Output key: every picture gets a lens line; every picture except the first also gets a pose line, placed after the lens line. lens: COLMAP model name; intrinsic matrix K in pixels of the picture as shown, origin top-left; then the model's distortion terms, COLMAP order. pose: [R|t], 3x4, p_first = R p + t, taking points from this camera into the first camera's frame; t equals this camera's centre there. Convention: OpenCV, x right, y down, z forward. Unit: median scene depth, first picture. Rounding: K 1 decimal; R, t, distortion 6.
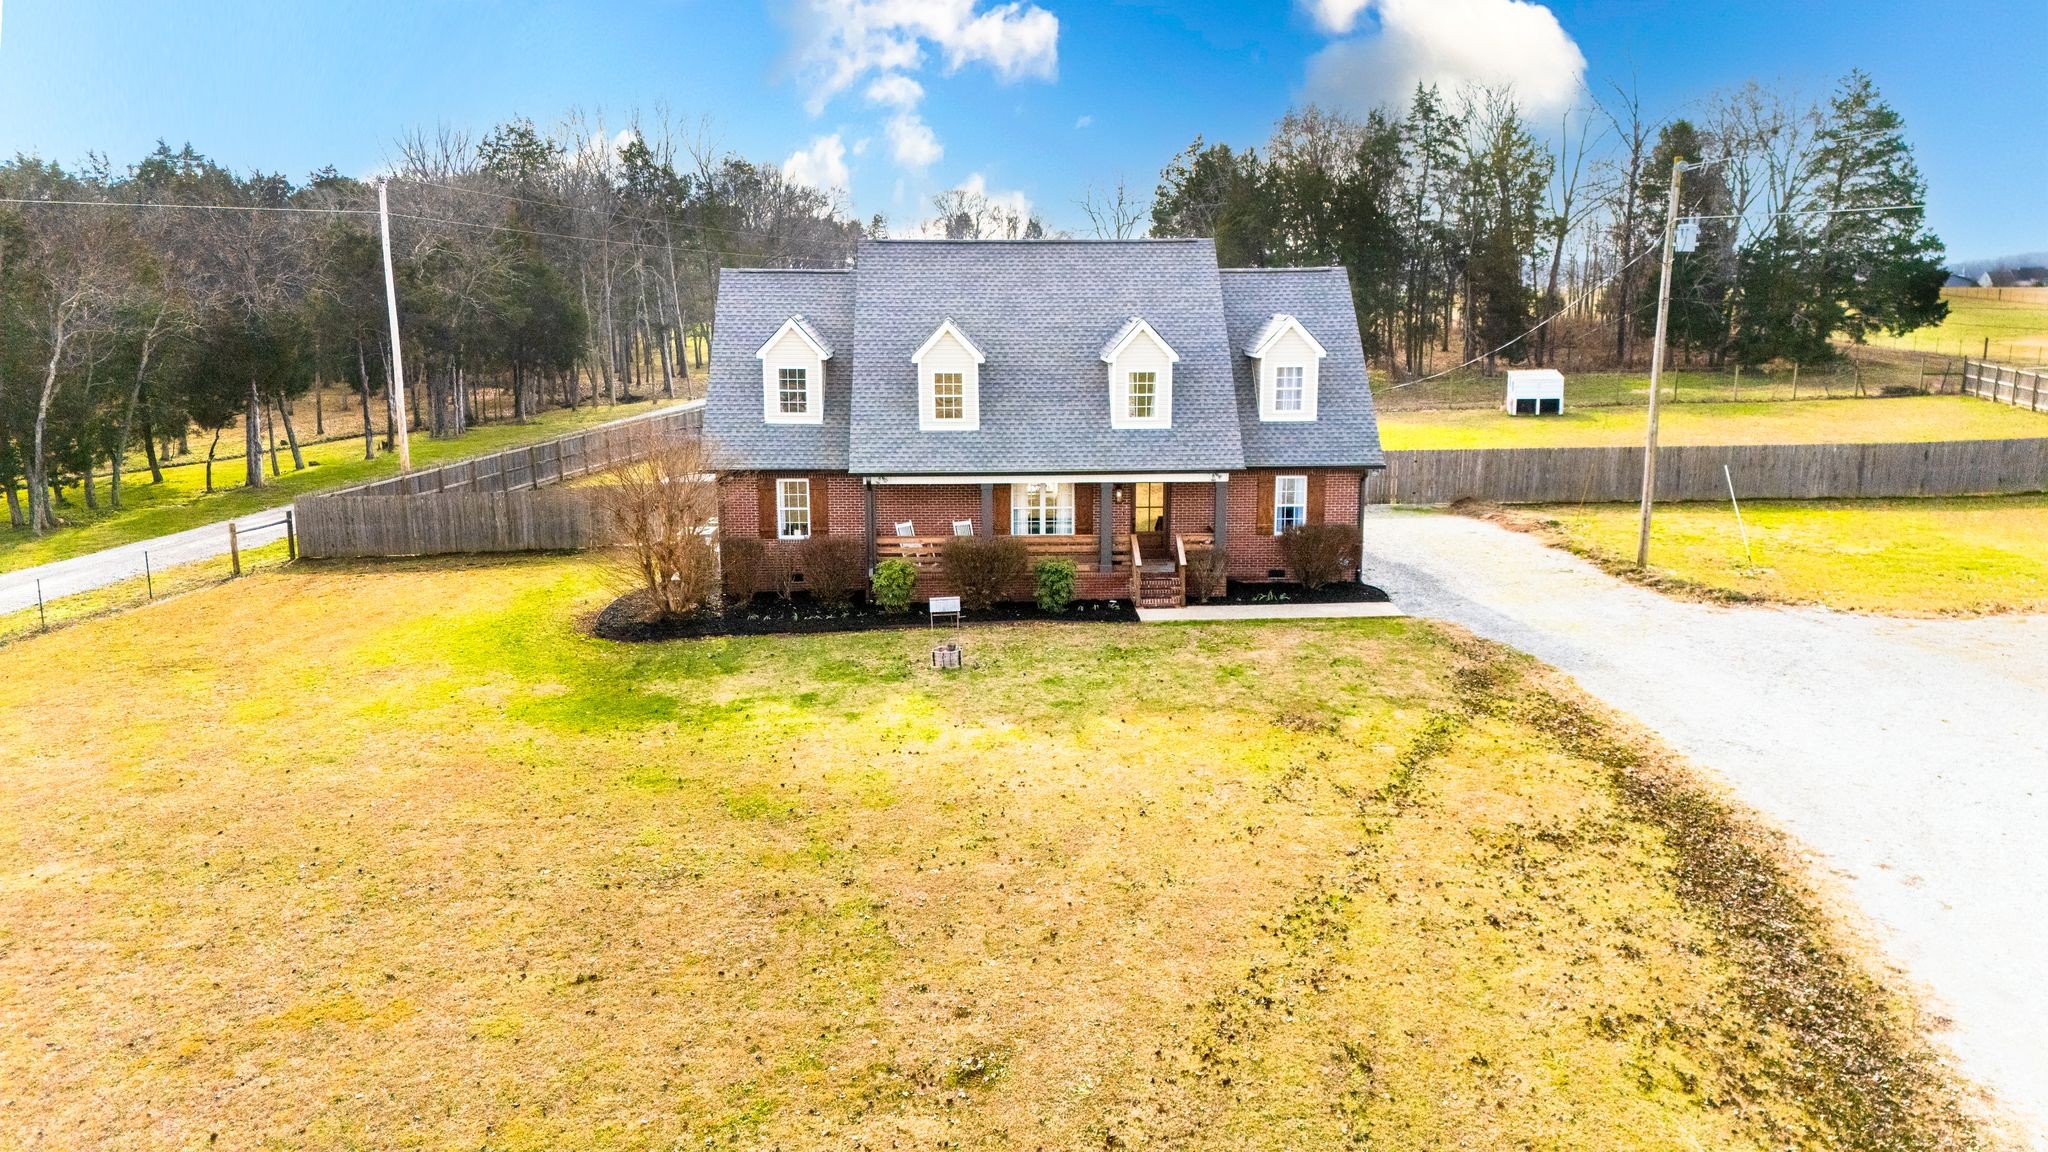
lens RADIAL K [[1517.4, 0, 1023.6], [0, 1517.4, 577.1], [0, 0, 1]] dist [0.078638, -0.030271]
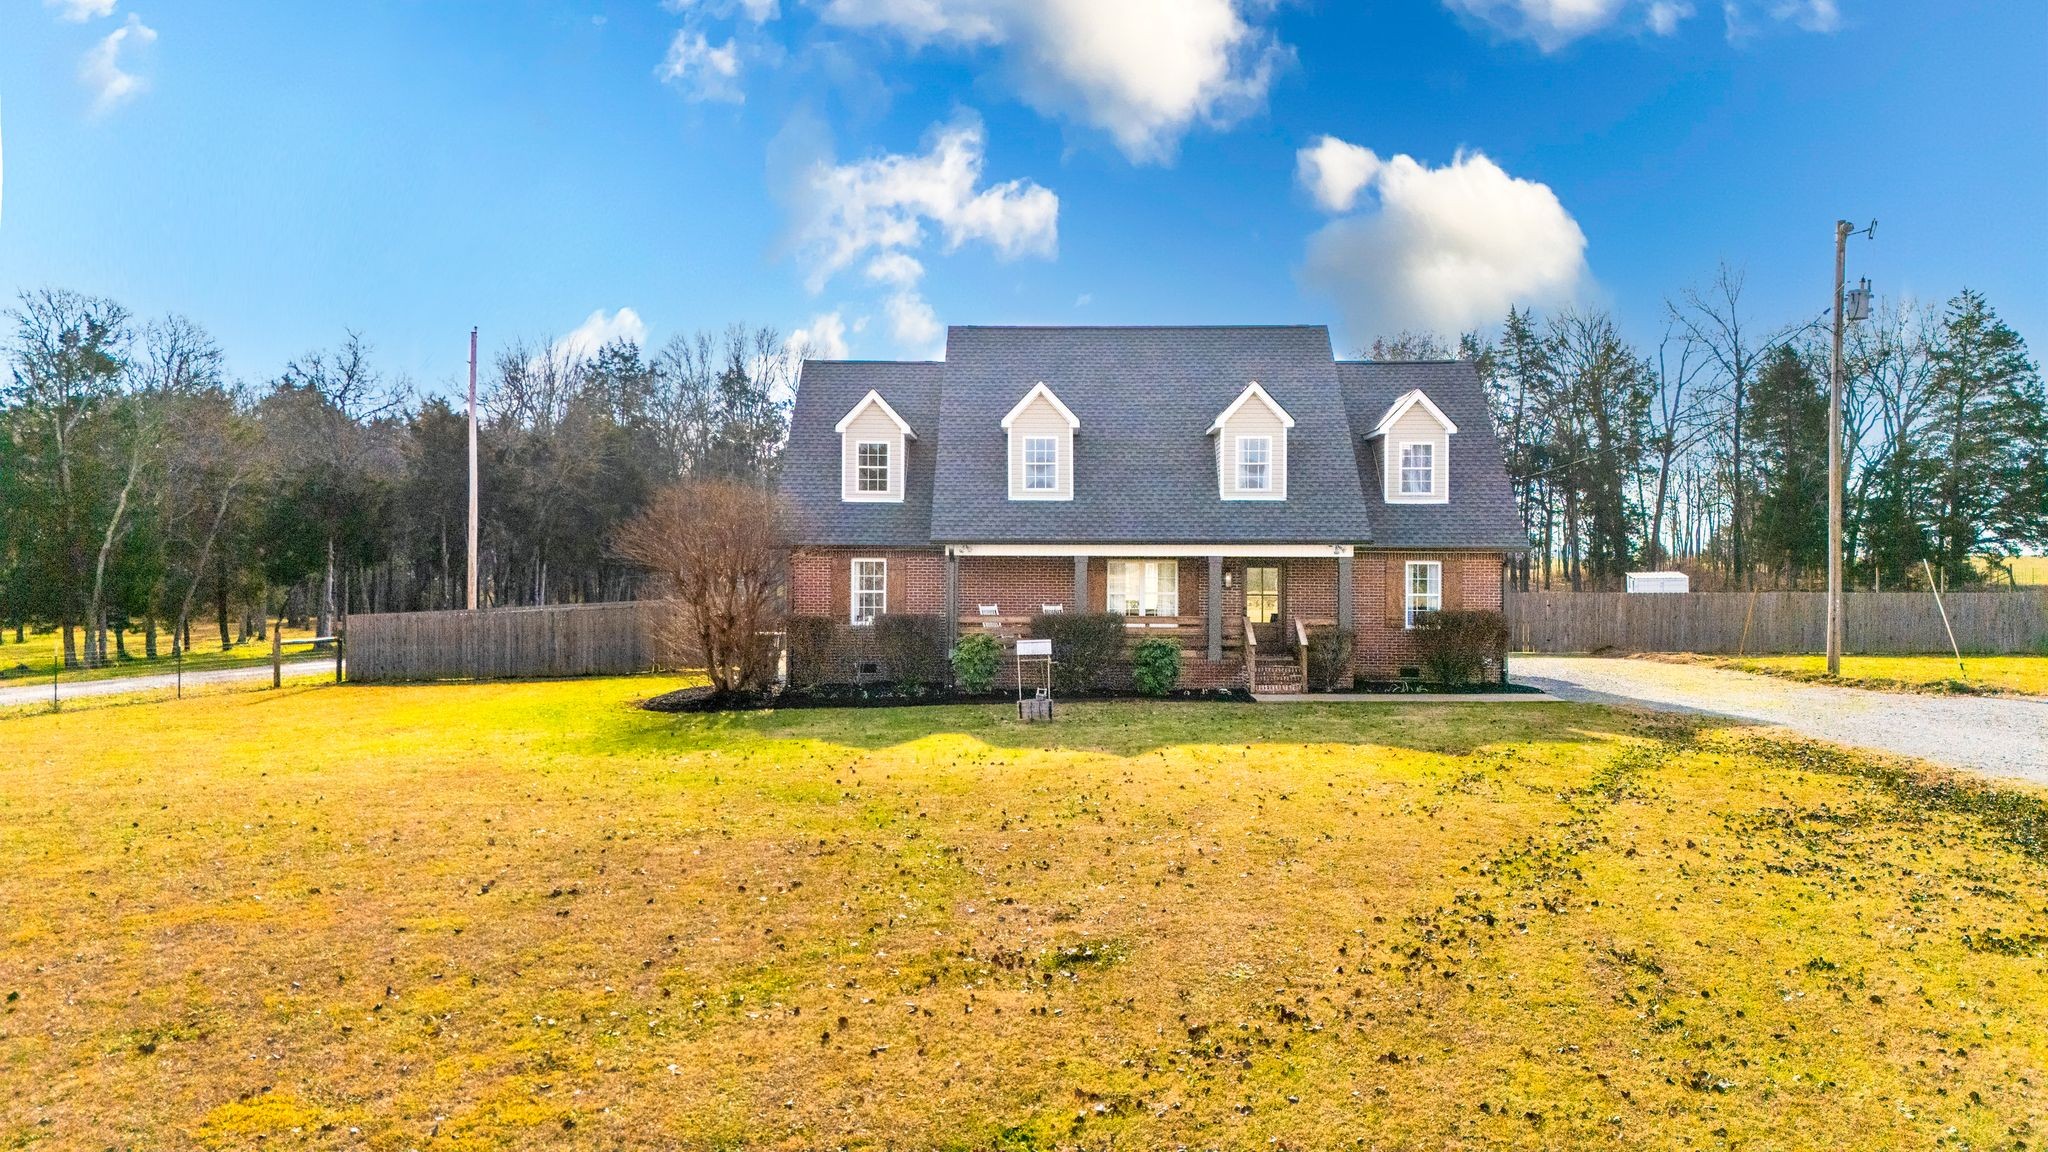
lens RADIAL K [[1517.4, 0, 1028.1], [0, 1517.4, 576.3], [0, 0, 1]] dist [0.078638, -0.030271]
pose [[0.998589, 0.005241, -0.052844, -0.008198], [-0.014949, 0.982620, -0.185028, 0.111770], [0.050956, 0.185557, 0.981311, 0.110515]]
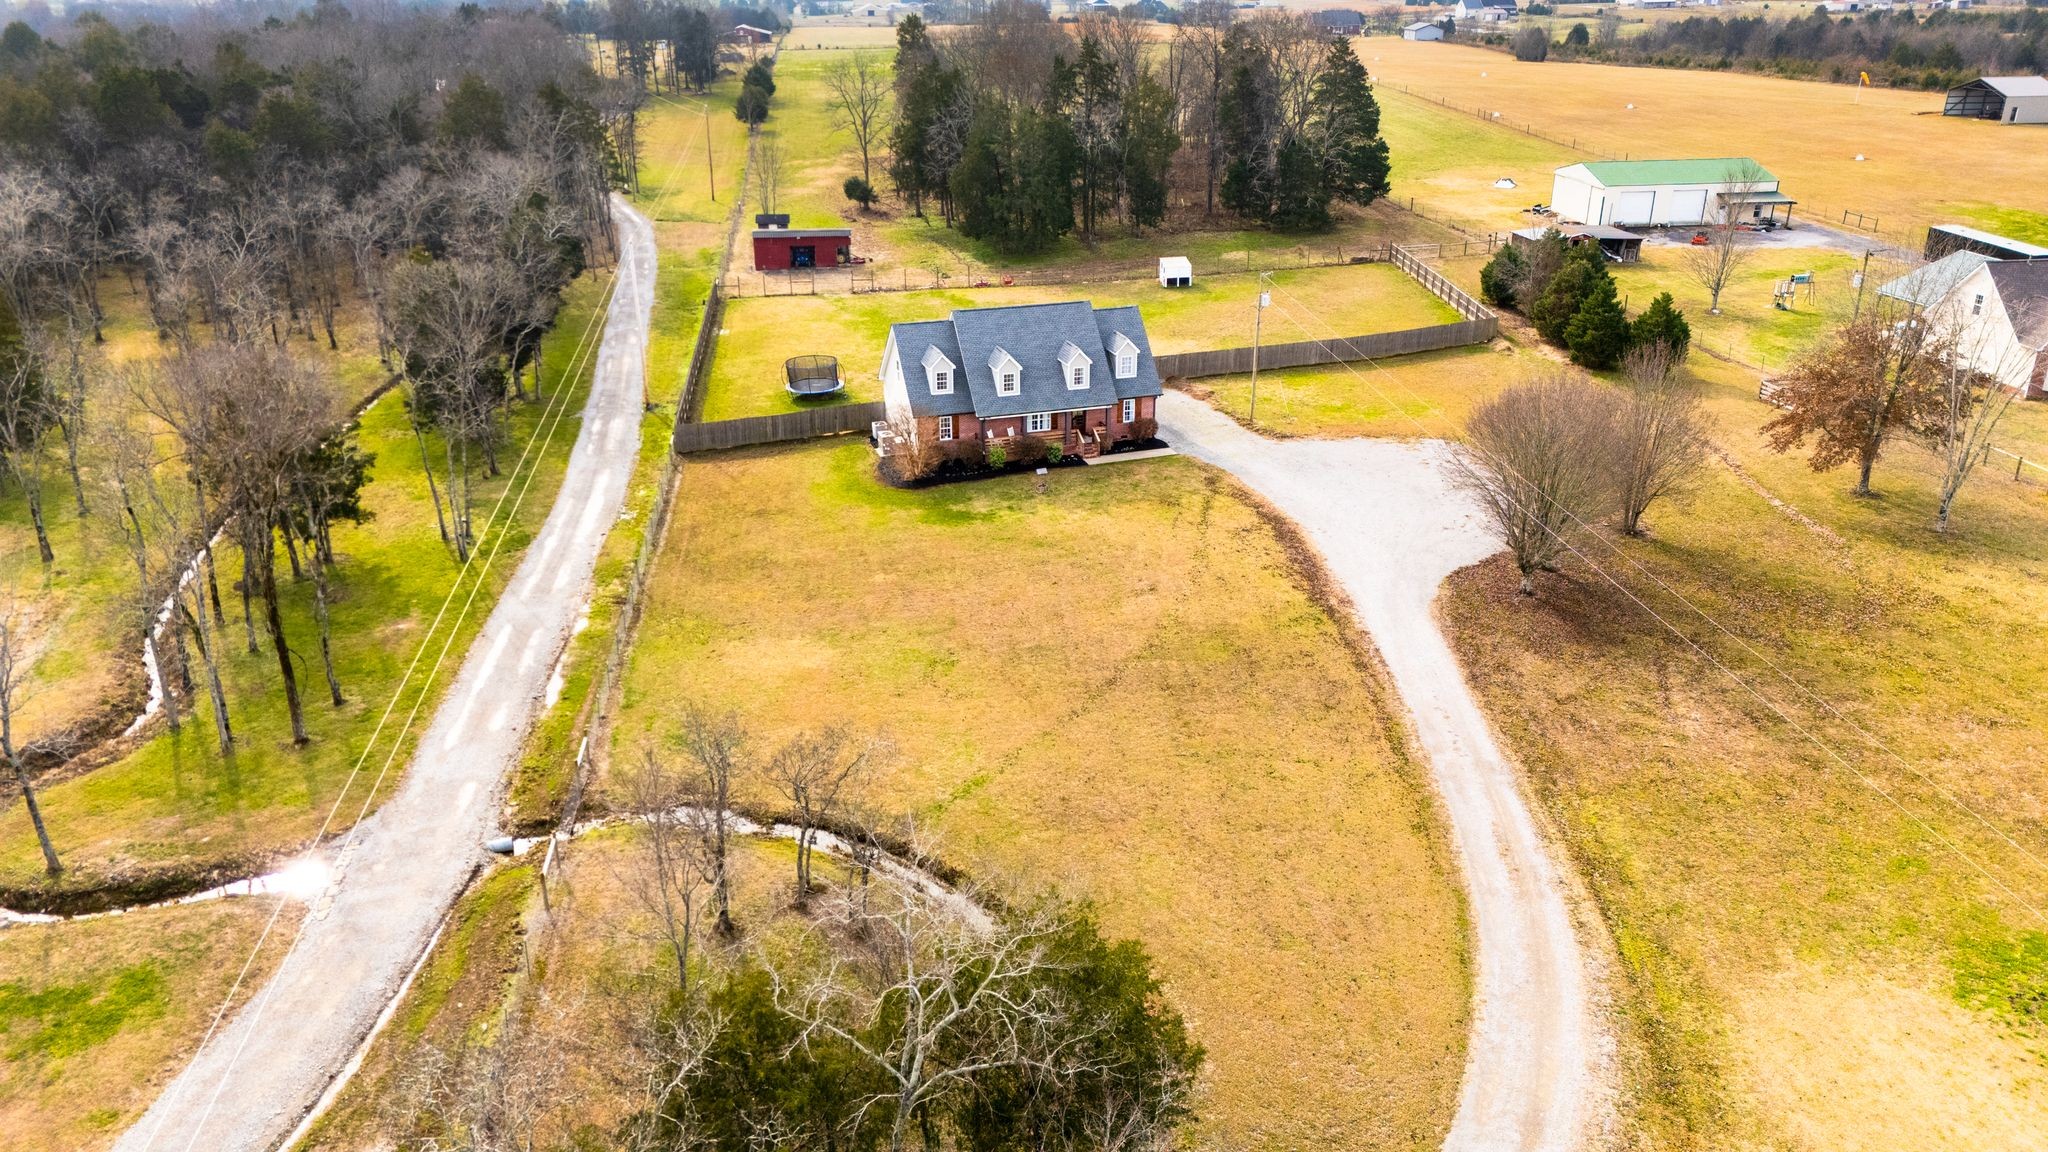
lens RADIAL K [[1517.4, 0, 1025.8], [0, 1517.4, 586.6], [0, 0, 1]] dist [0.078638, -0.030271]
pose [[0.960852, -0.104238, 0.256708, -0.696488], [0.051782, 0.977765, 0.203210, -0.292996], [-0.272182, -0.181962, 0.944885, -1.468433]]
